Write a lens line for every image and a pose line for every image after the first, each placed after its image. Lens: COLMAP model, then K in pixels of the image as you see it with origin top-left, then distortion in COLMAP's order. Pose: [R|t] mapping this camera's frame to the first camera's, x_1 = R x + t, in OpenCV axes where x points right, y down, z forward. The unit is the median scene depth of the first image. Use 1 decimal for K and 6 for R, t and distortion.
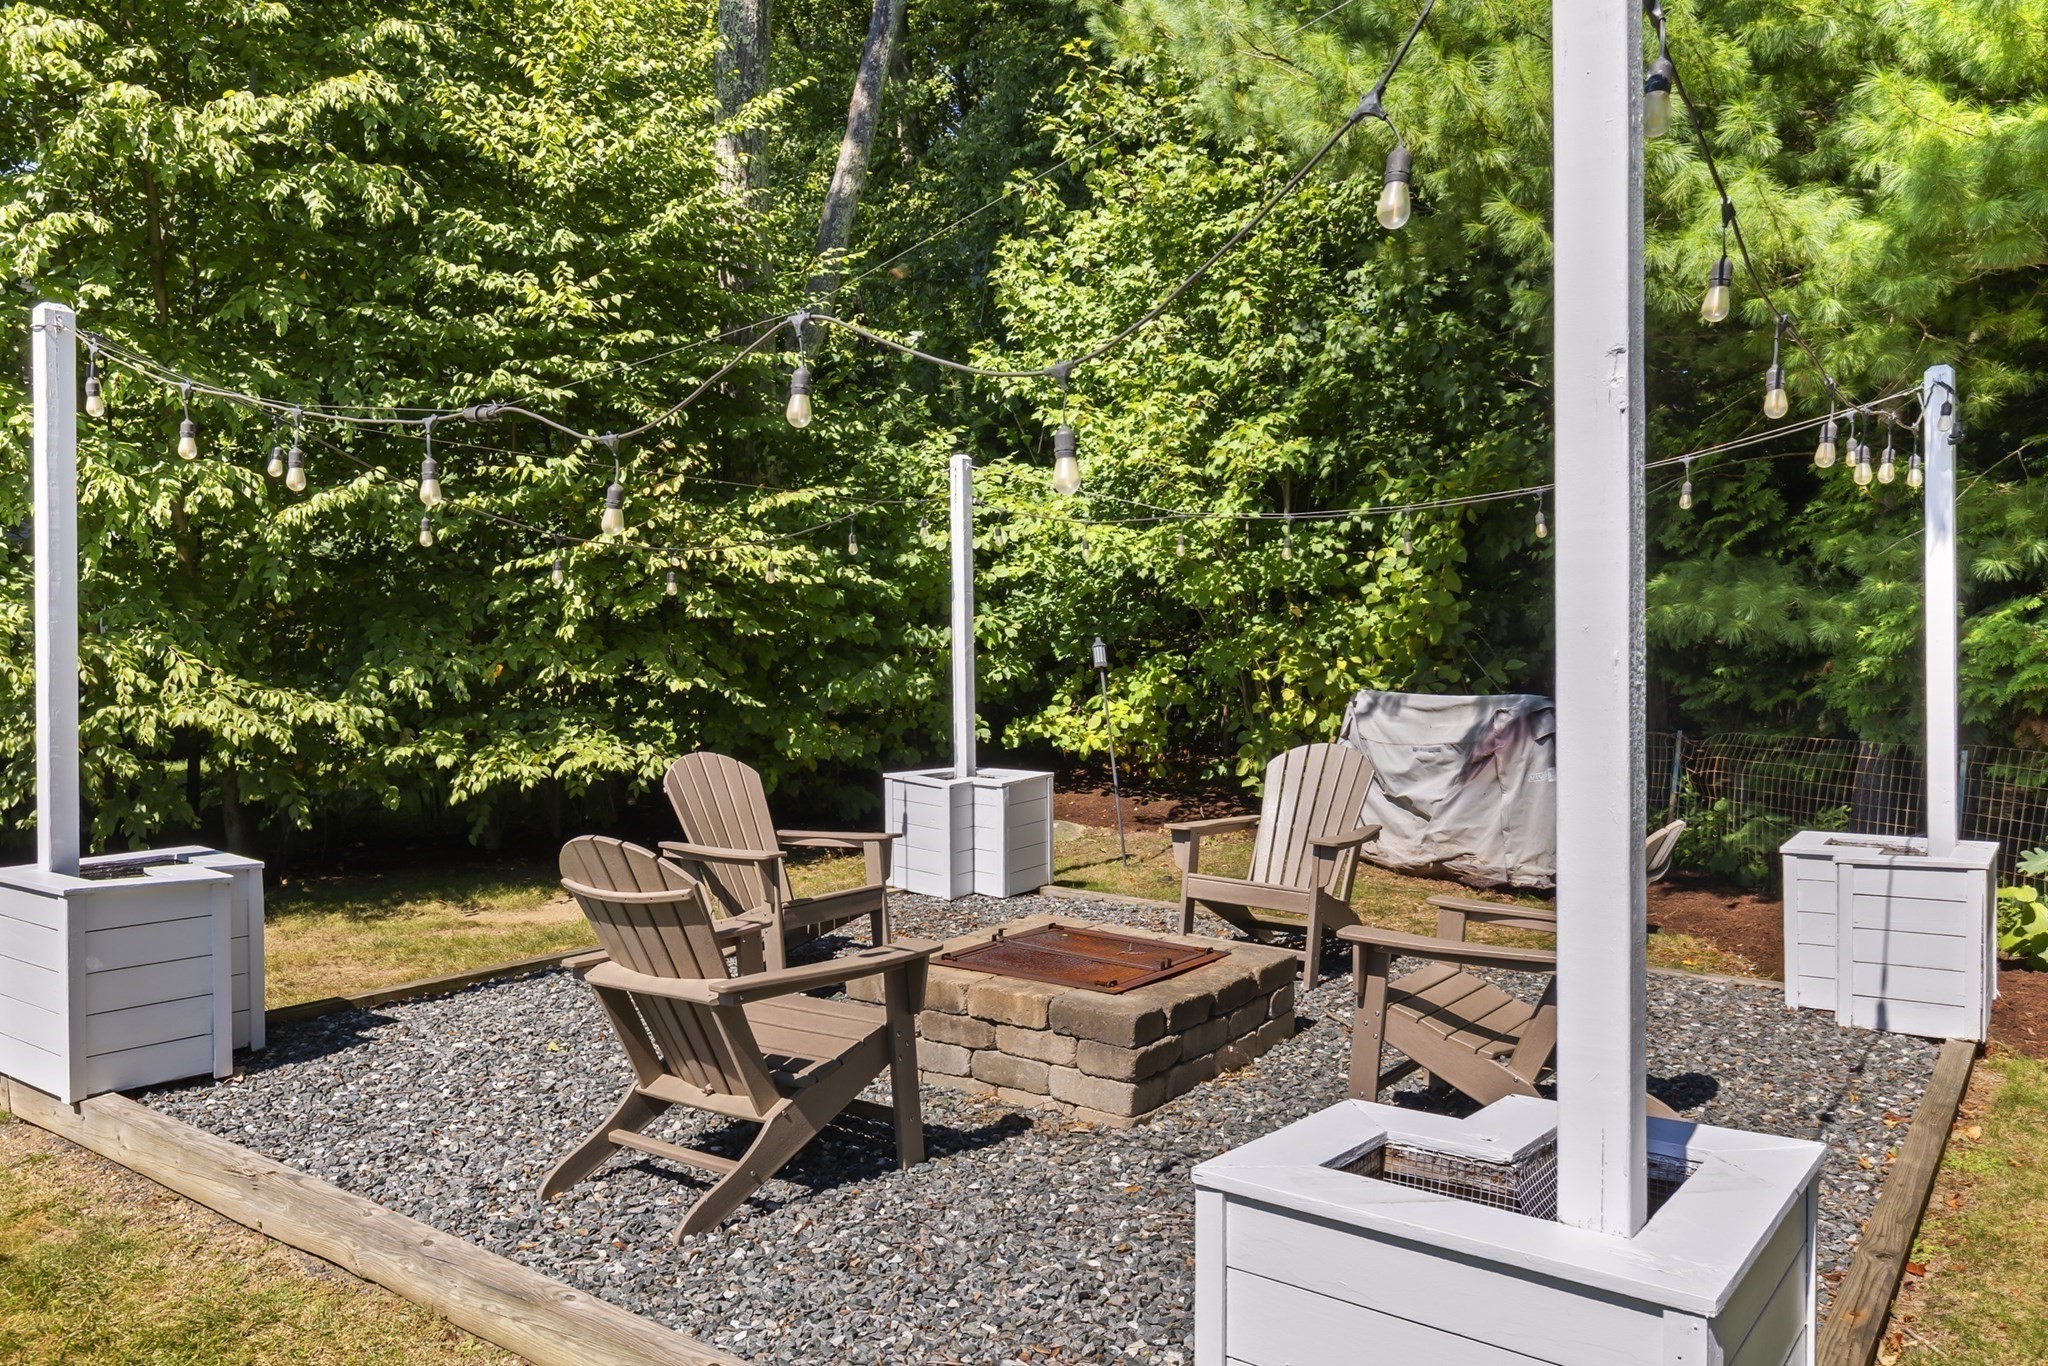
lens RADIAL K [[1434.5, 0, 1027.7], [0, 1434.5, 668.3], [0, 0, 1]] dist [-0.001590, -0.001569]
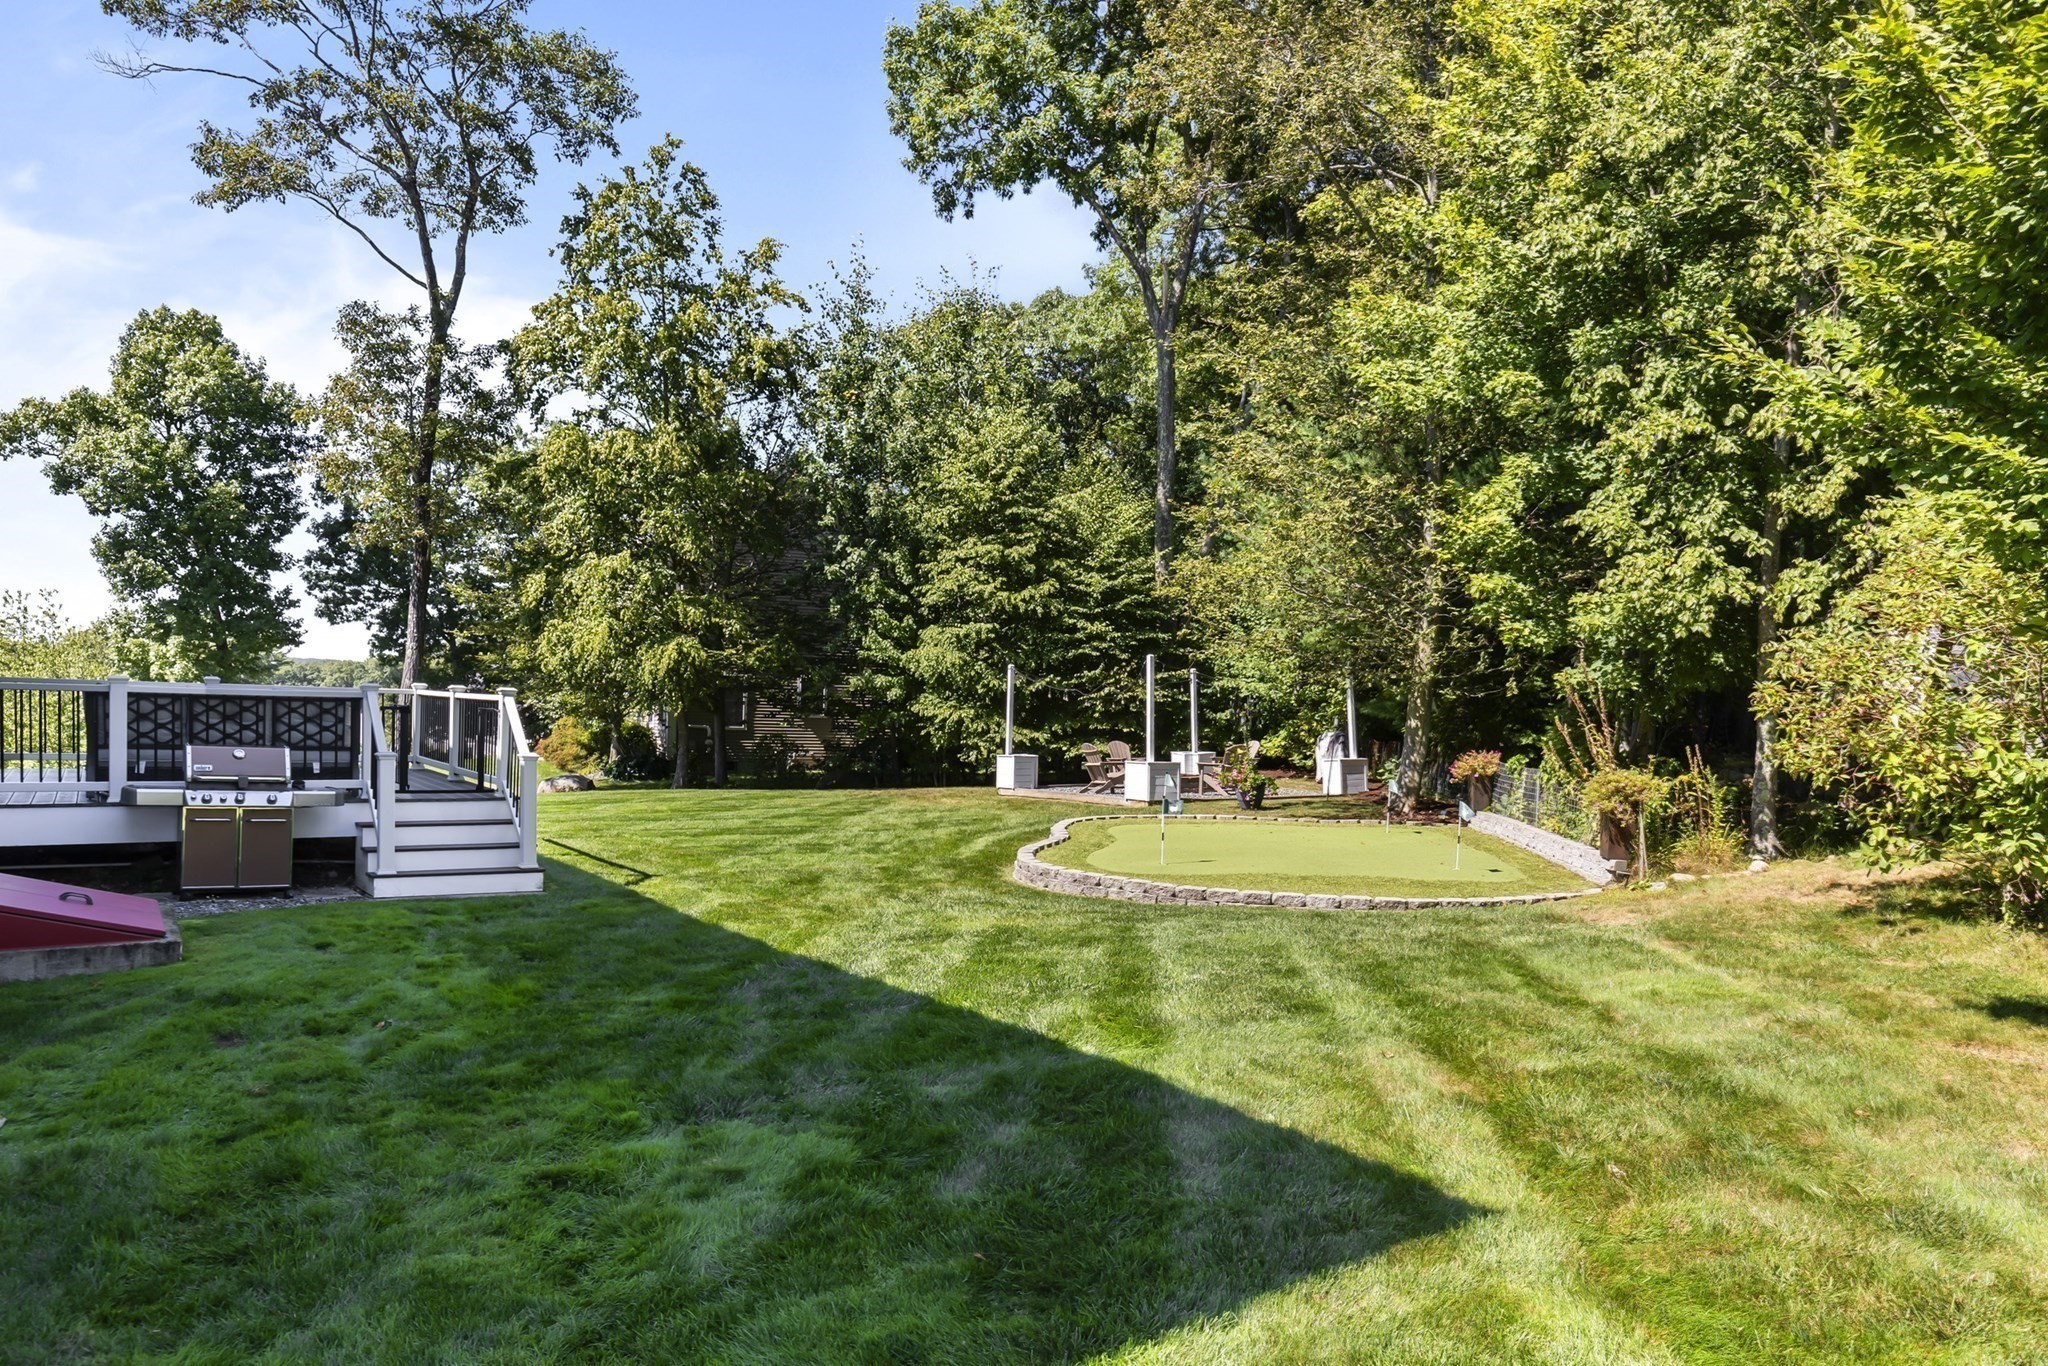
lens RADIAL K [[1355.8, 0, 1024.7], [0, 1355.8, 683.2], [0, 0, 1]] dist [0.000009, 0.000000]
pose [[0.902542, 0.012493, -0.430421, 1.046570], [-0.034573, 0.998454, -0.043515, 0.050337], [0.429212, 0.054155, 0.901579, -2.304153]]
